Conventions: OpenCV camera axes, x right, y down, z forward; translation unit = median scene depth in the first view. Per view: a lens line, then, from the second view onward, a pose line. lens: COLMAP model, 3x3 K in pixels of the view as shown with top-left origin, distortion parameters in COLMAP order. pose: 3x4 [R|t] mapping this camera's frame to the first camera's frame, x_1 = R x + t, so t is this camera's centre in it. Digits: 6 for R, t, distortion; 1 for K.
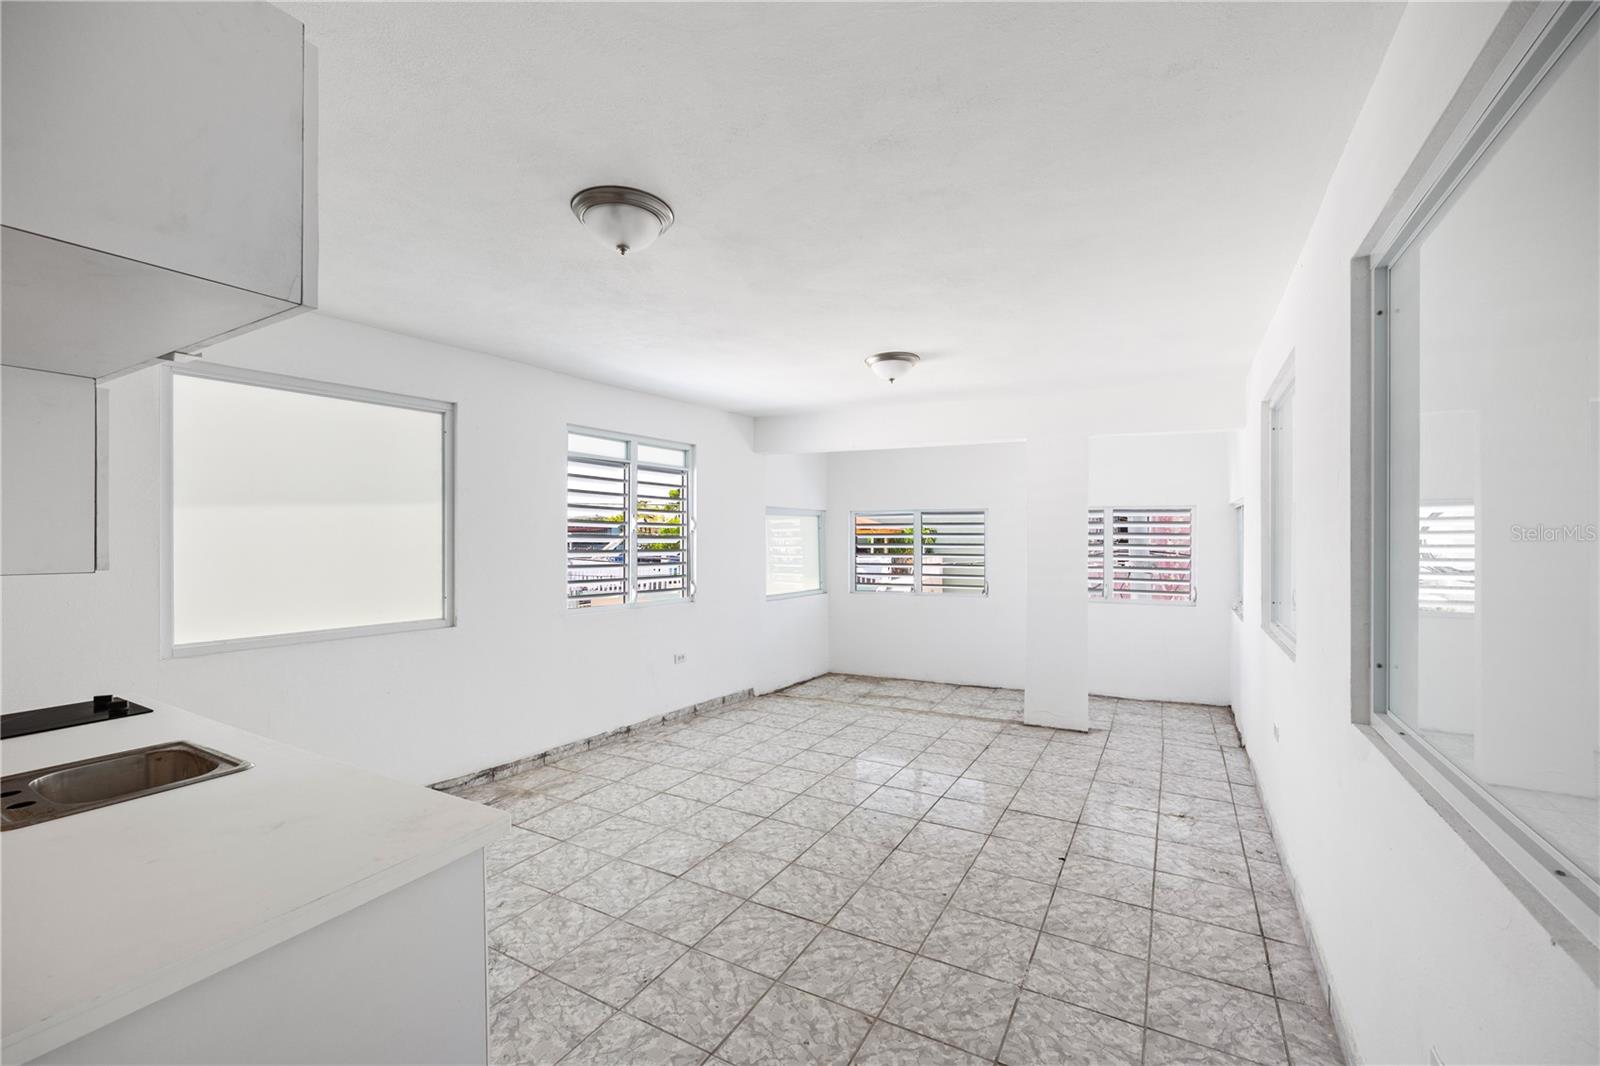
lens RADIAL K [[654.5, 0, 798.1], [0, 654.5, 537.7], [0, 0, 1]] dist [-0.002705, -0.003325]
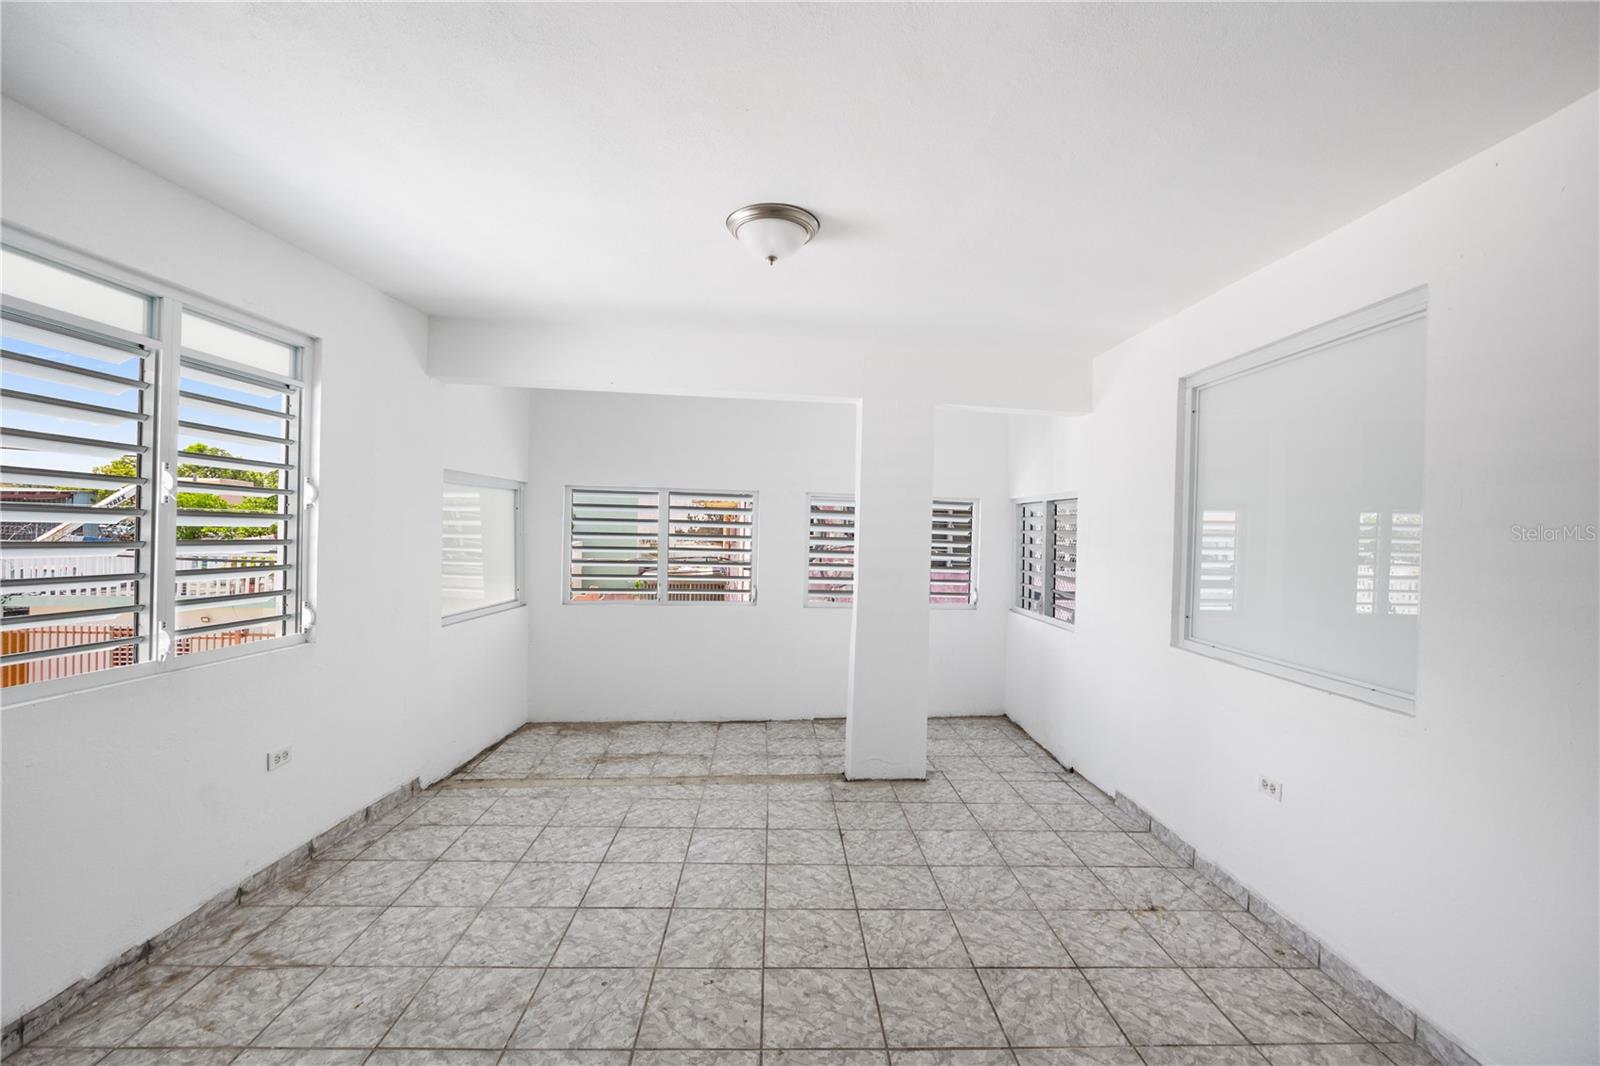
lens RADIAL K [[688.2, 0, 802.7], [0, 688.2, 533.5], [0, 0, 1]] dist [-0.016190, 0.001397]
pose [[0.854324, 0.018111, 0.519426, -0.112215], [-0.025143, 0.999663, 0.006497, -0.001025], [-0.519133, -0.018610, 0.854491, 0.351159]]
